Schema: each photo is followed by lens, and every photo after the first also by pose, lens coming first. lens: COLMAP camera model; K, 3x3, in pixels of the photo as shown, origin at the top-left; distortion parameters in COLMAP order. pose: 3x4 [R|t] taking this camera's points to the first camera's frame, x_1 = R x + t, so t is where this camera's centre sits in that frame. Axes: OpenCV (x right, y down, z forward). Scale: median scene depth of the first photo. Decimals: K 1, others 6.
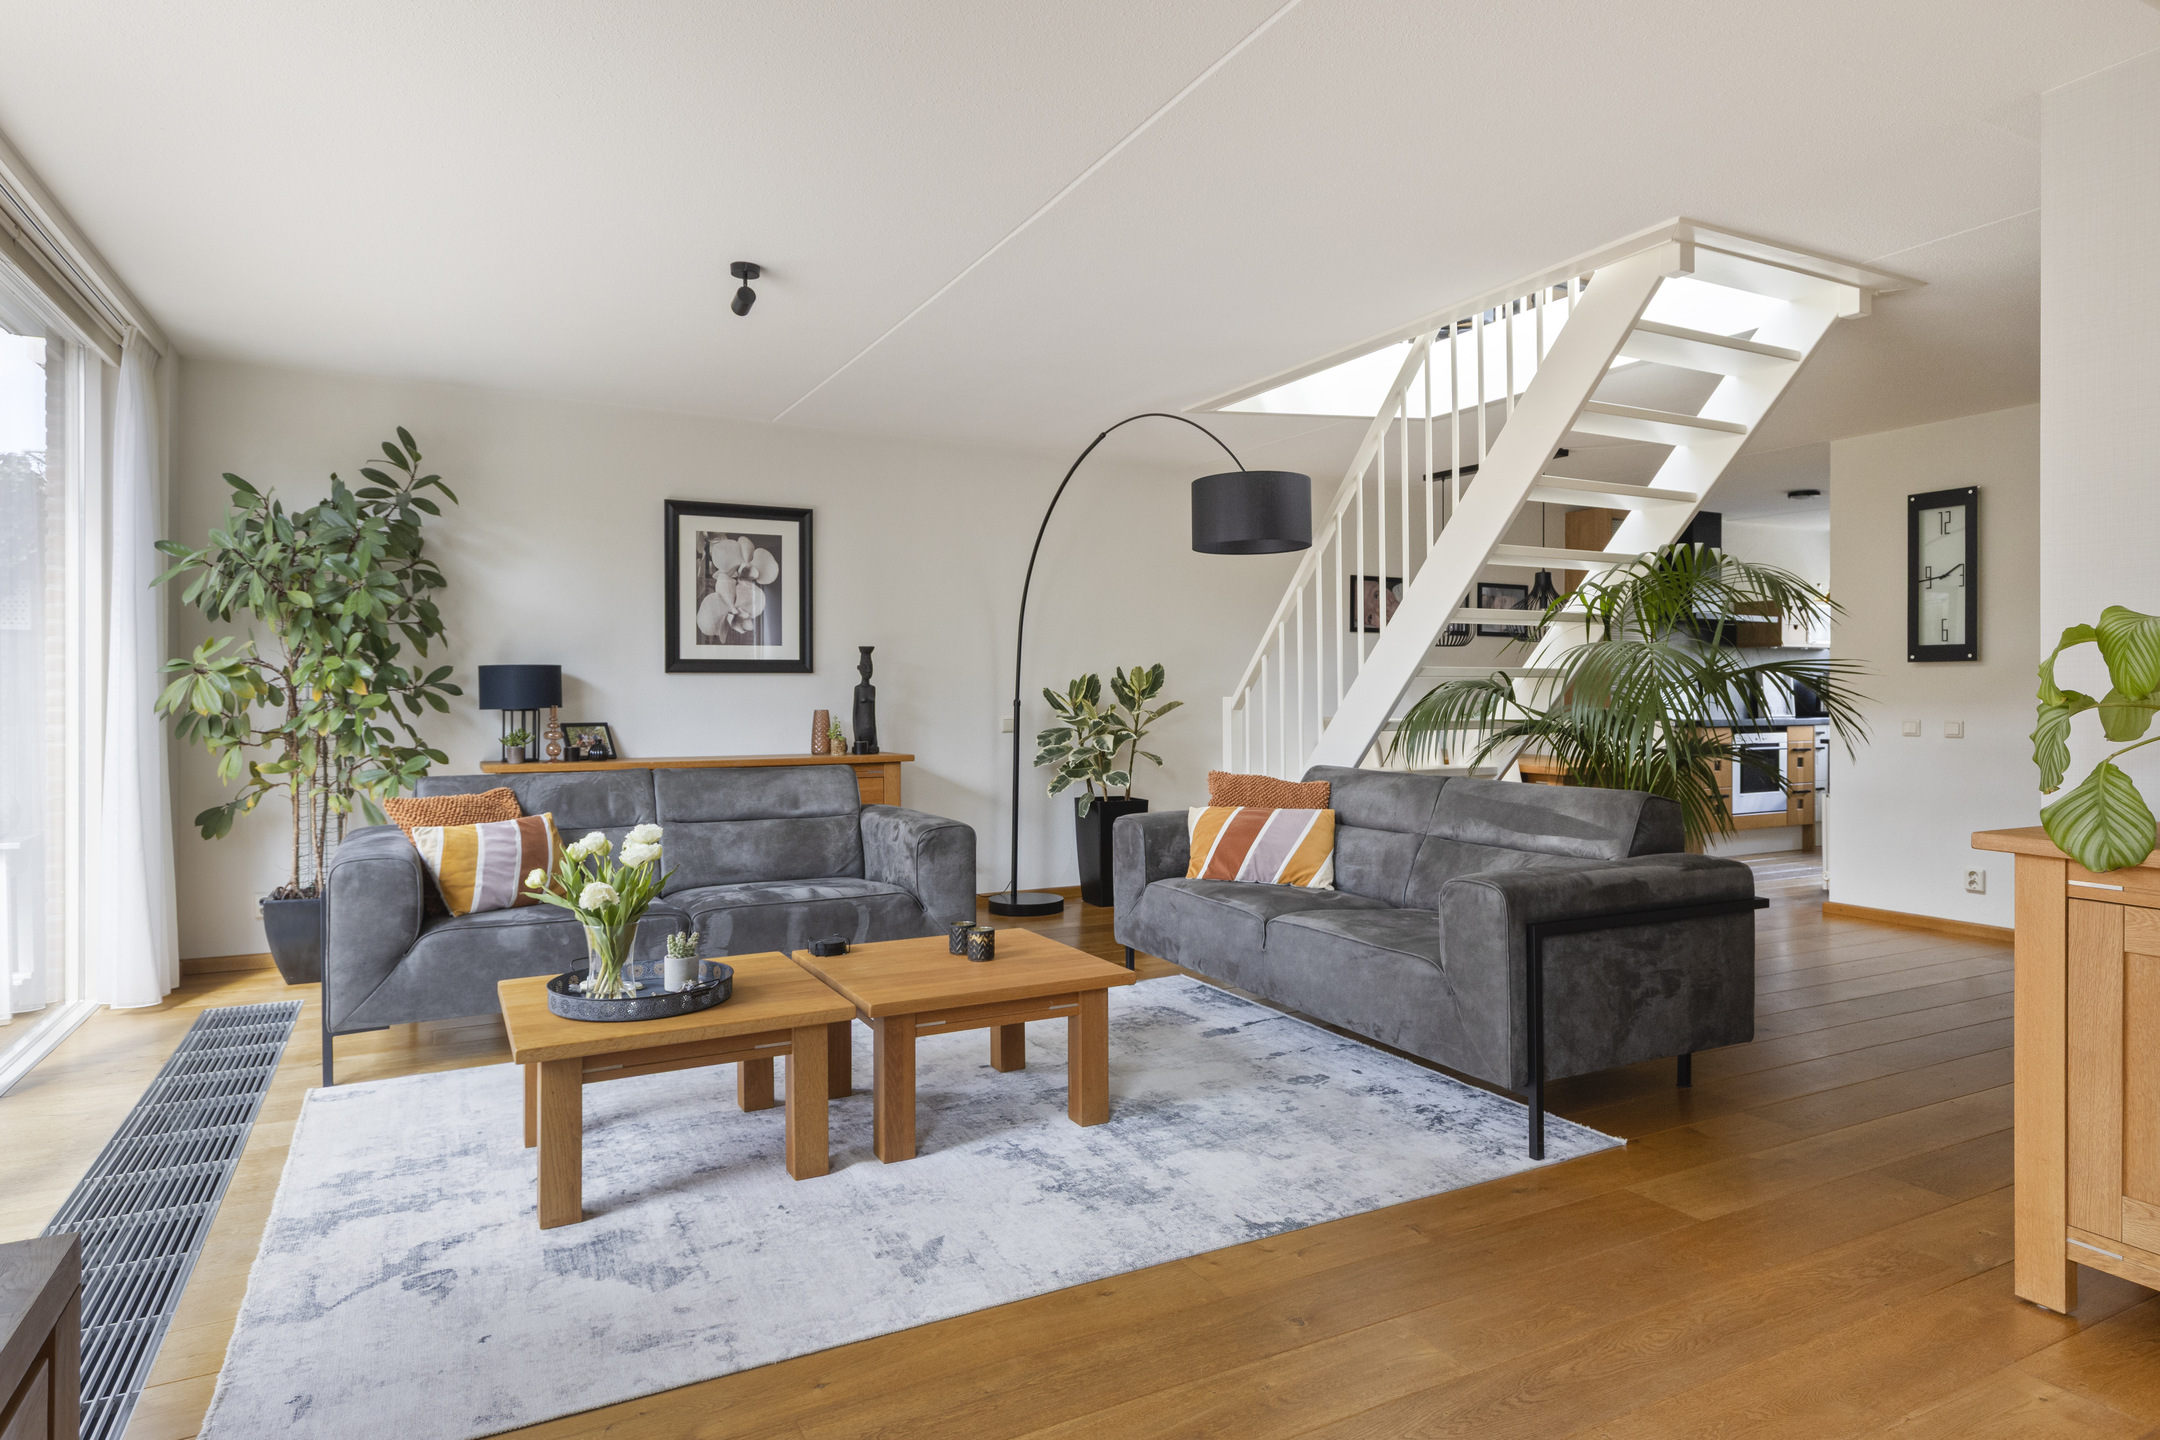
lens RADIAL K [[1222.7, 0, 1083.2], [0, 1222.7, 699.2], [0, 0, 1]] dist [-0.000648, 0.002736]
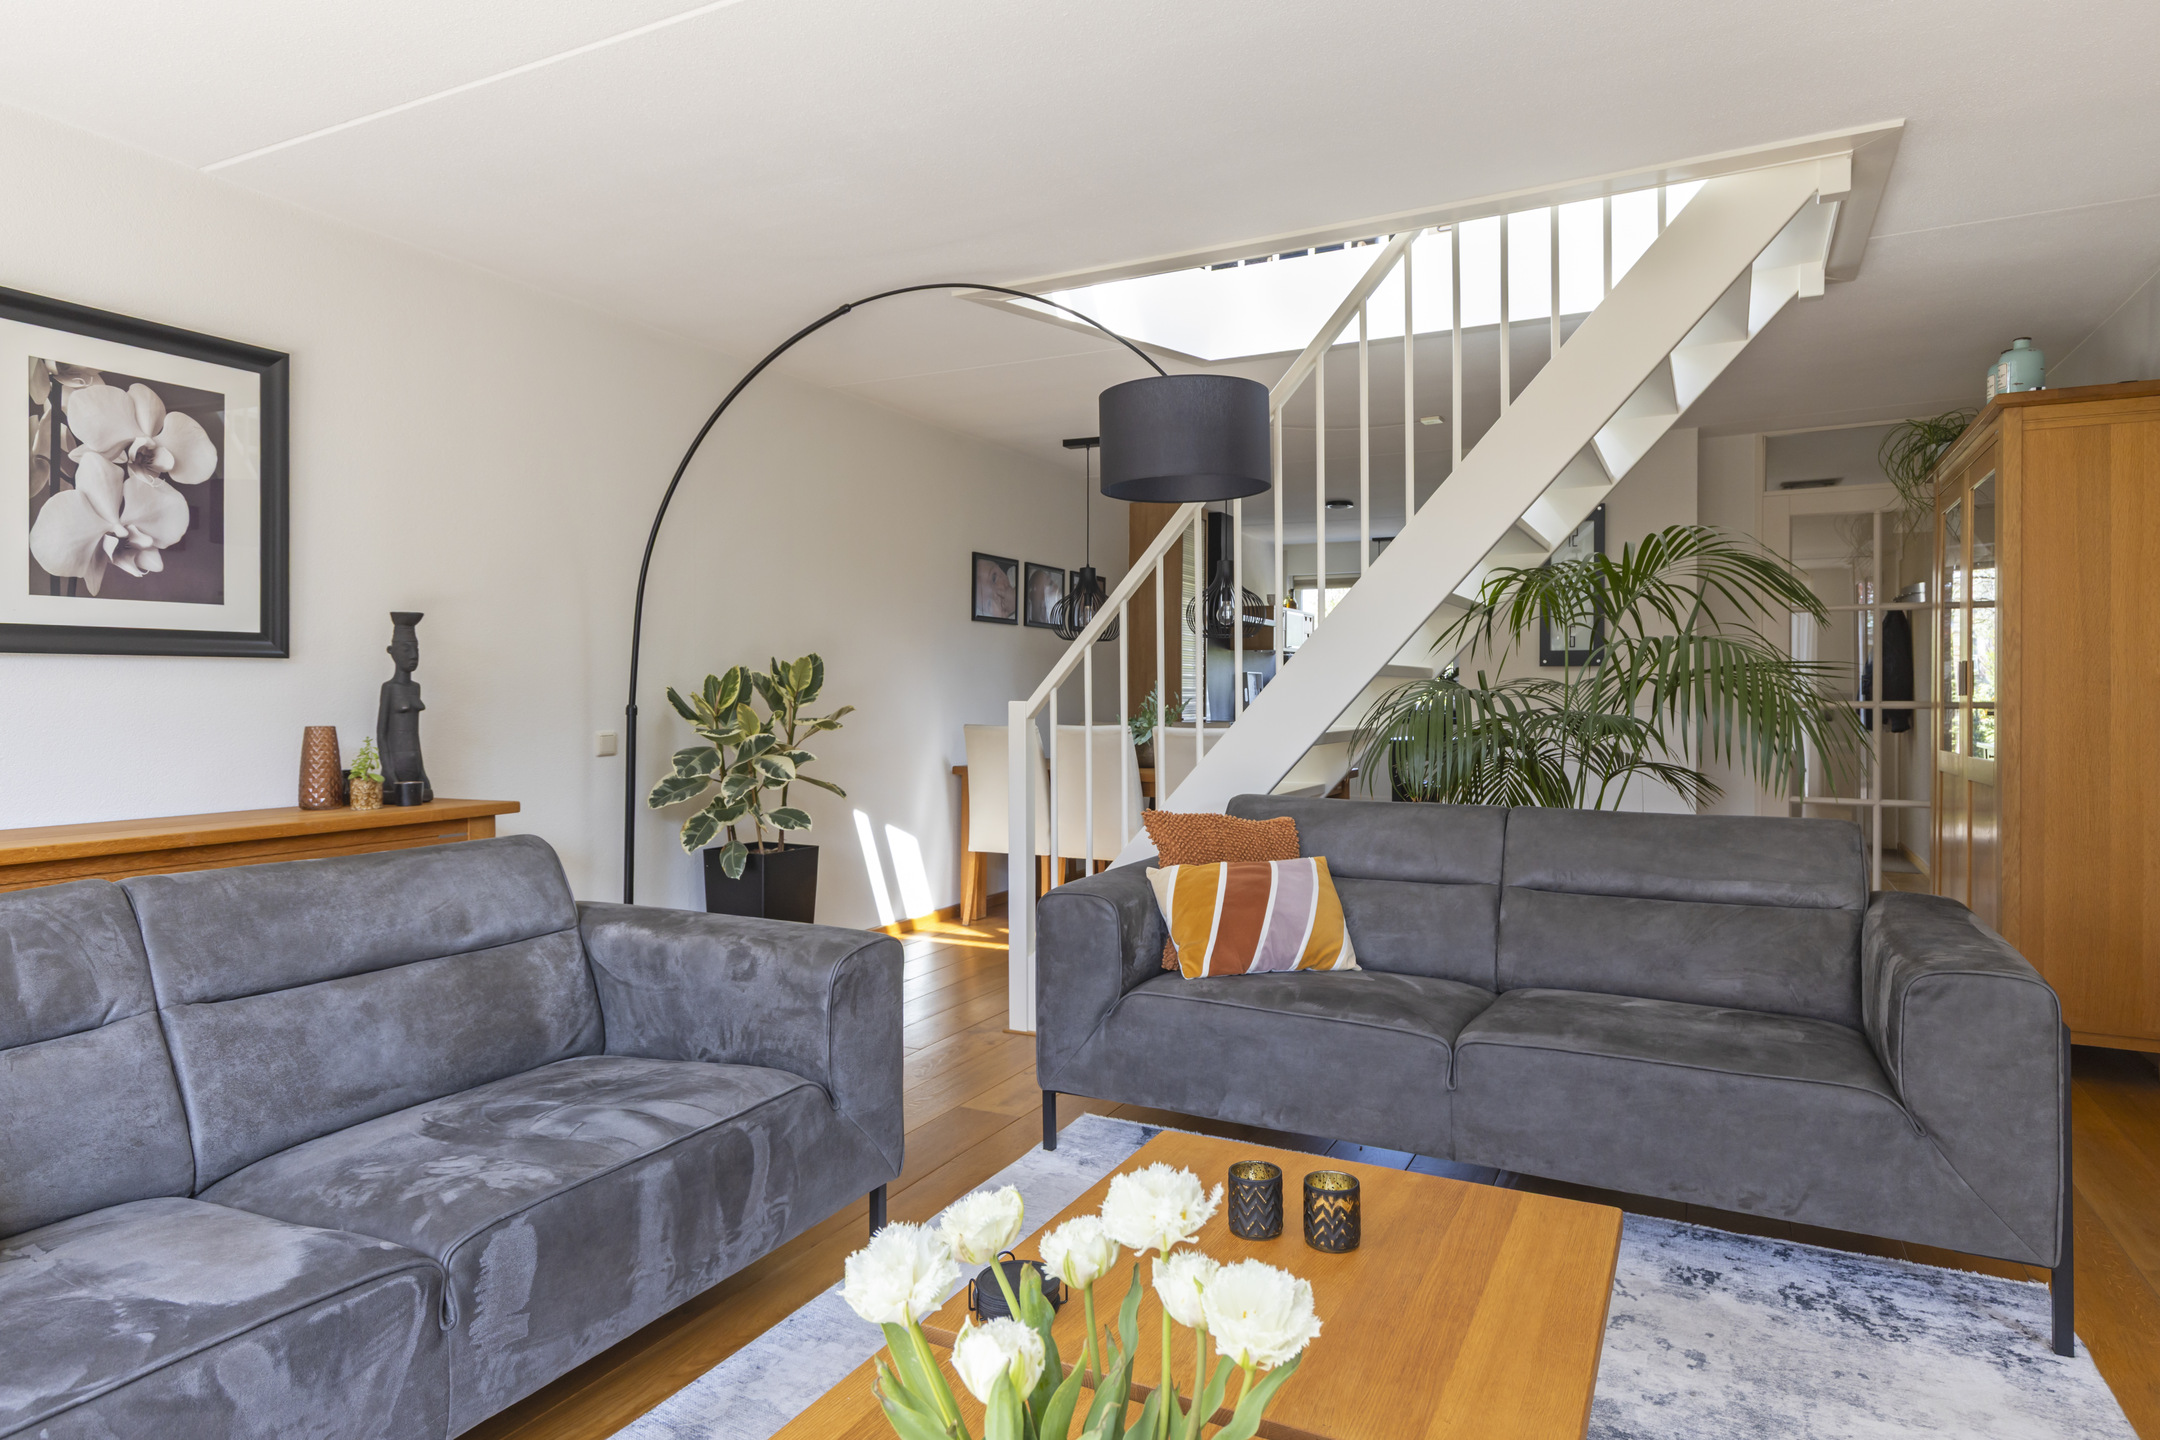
lens RADIAL K [[1222.7, 0, 1071.0], [0, 1222.7, 707.5], [0, 0, 1]] dist [-0.000648, 0.002736]
pose [[0.822646, -0.006205, 0.568520, -0.325574], [0.002096, 0.999967, 0.007880, -0.004222], [-0.568550, -0.005291, 0.822632, 0.479026]]
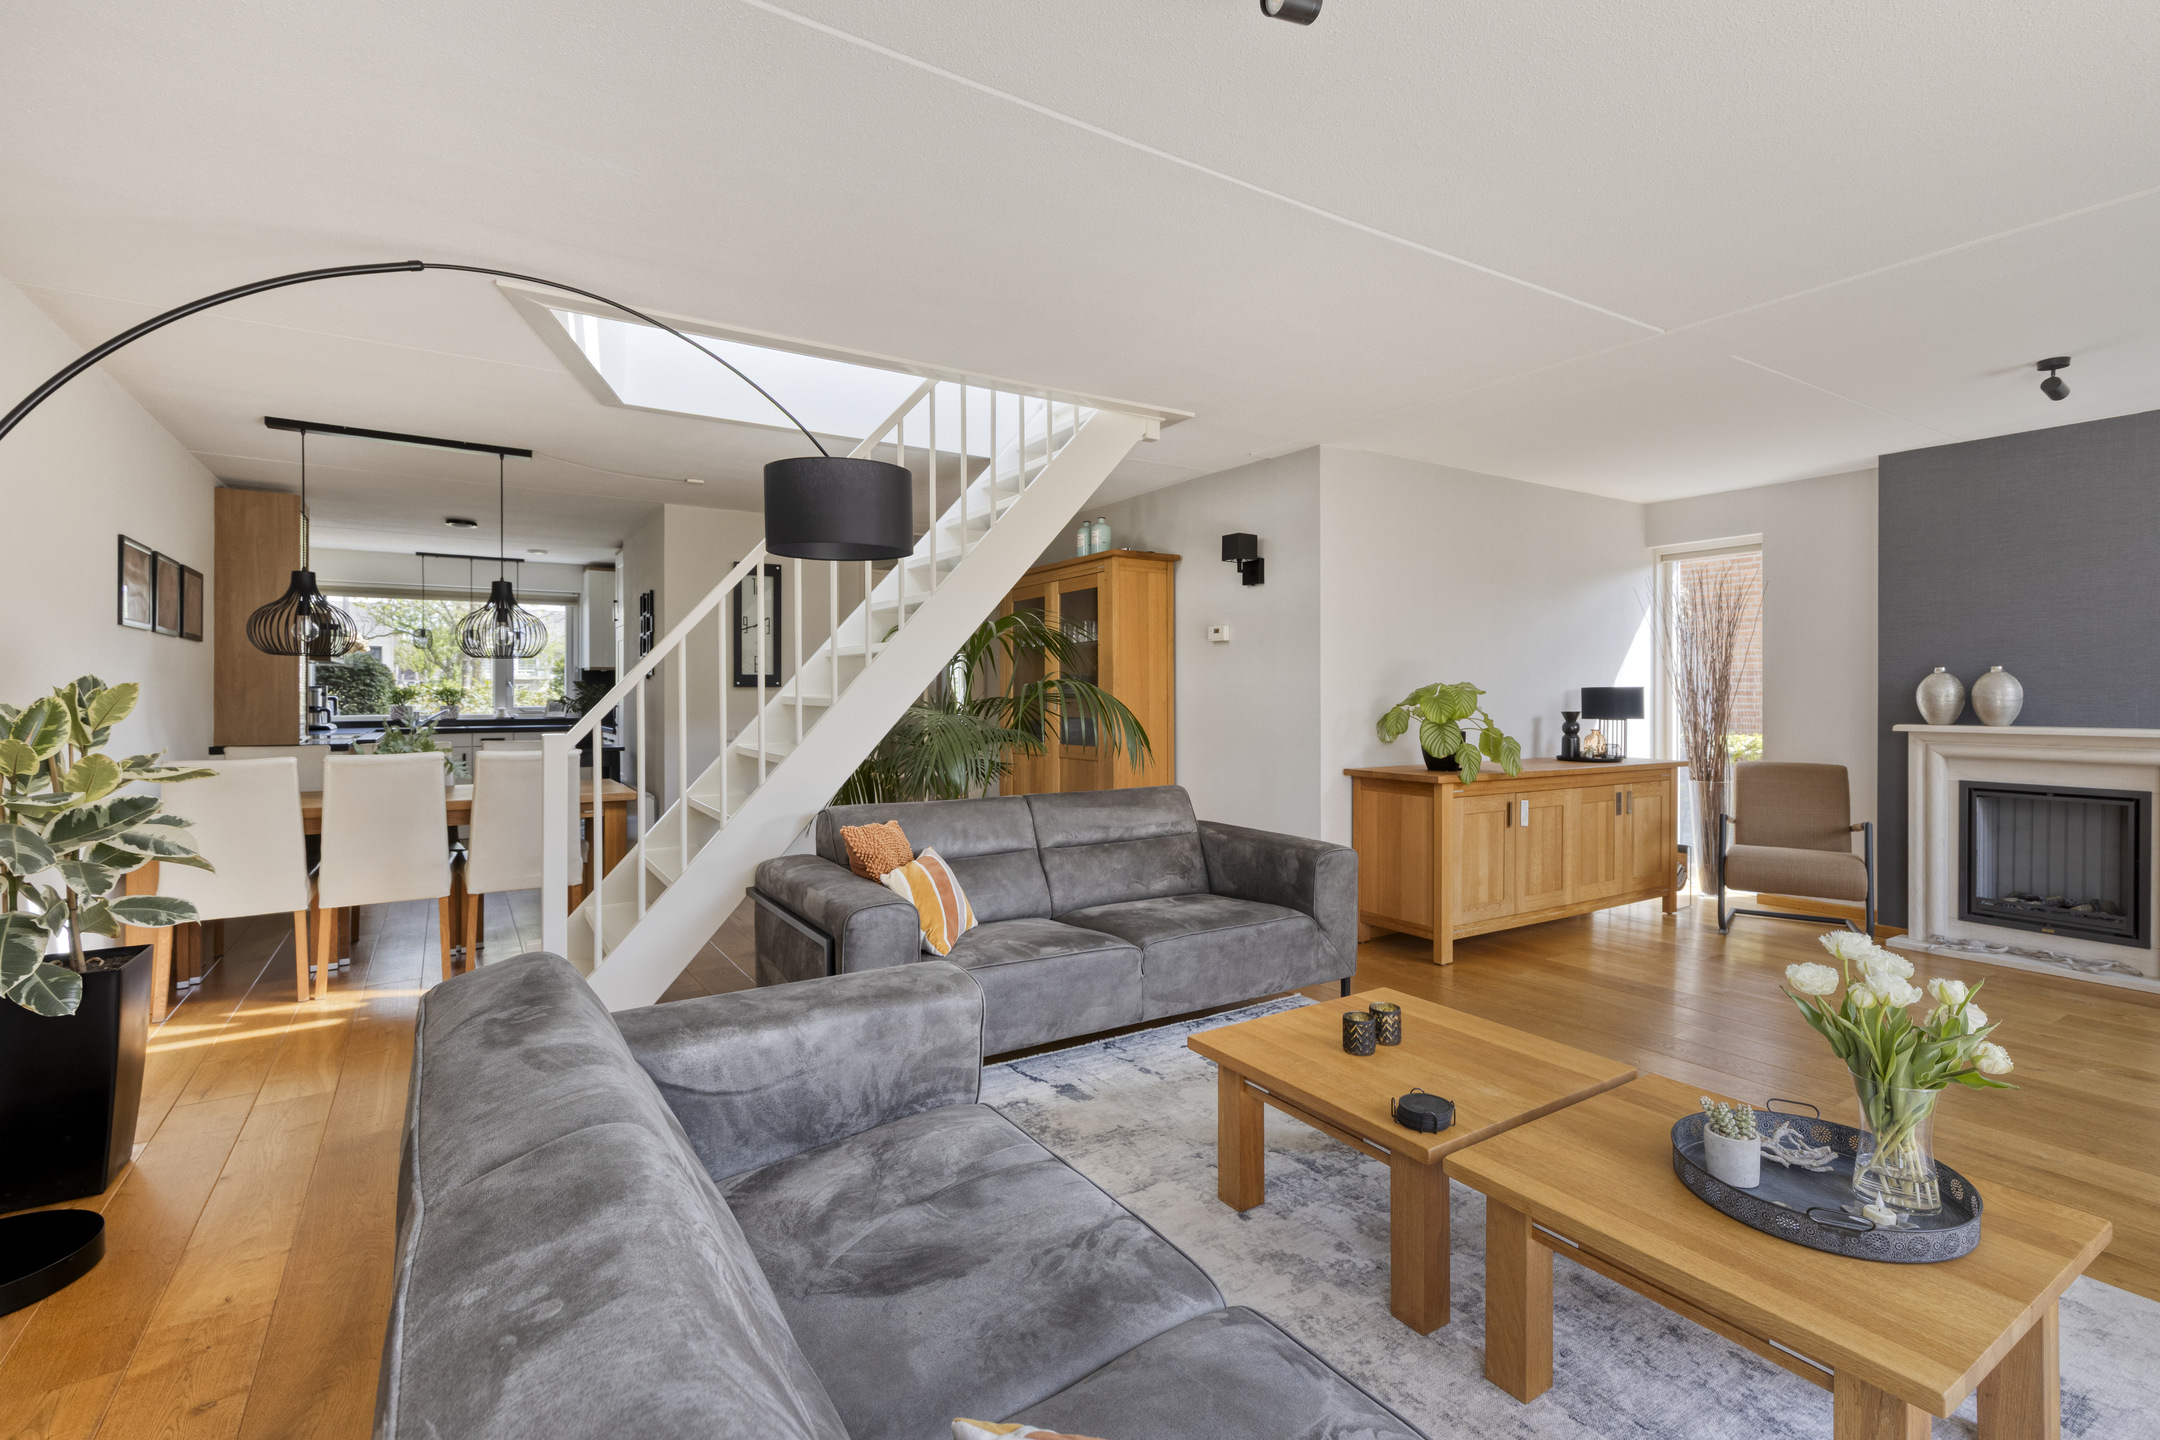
lens RADIAL K [[989.1, 0, 1095.2], [0, 989.1, 703.2], [0, 0, 1]] dist [0.000945, -0.000169]
pose [[-0.095046, -0.013249, 0.995385, -0.561792], [0.006055, 0.999885, 0.013887, -0.031171], [-0.995455, 0.007347, -0.094954, 0.927756]]
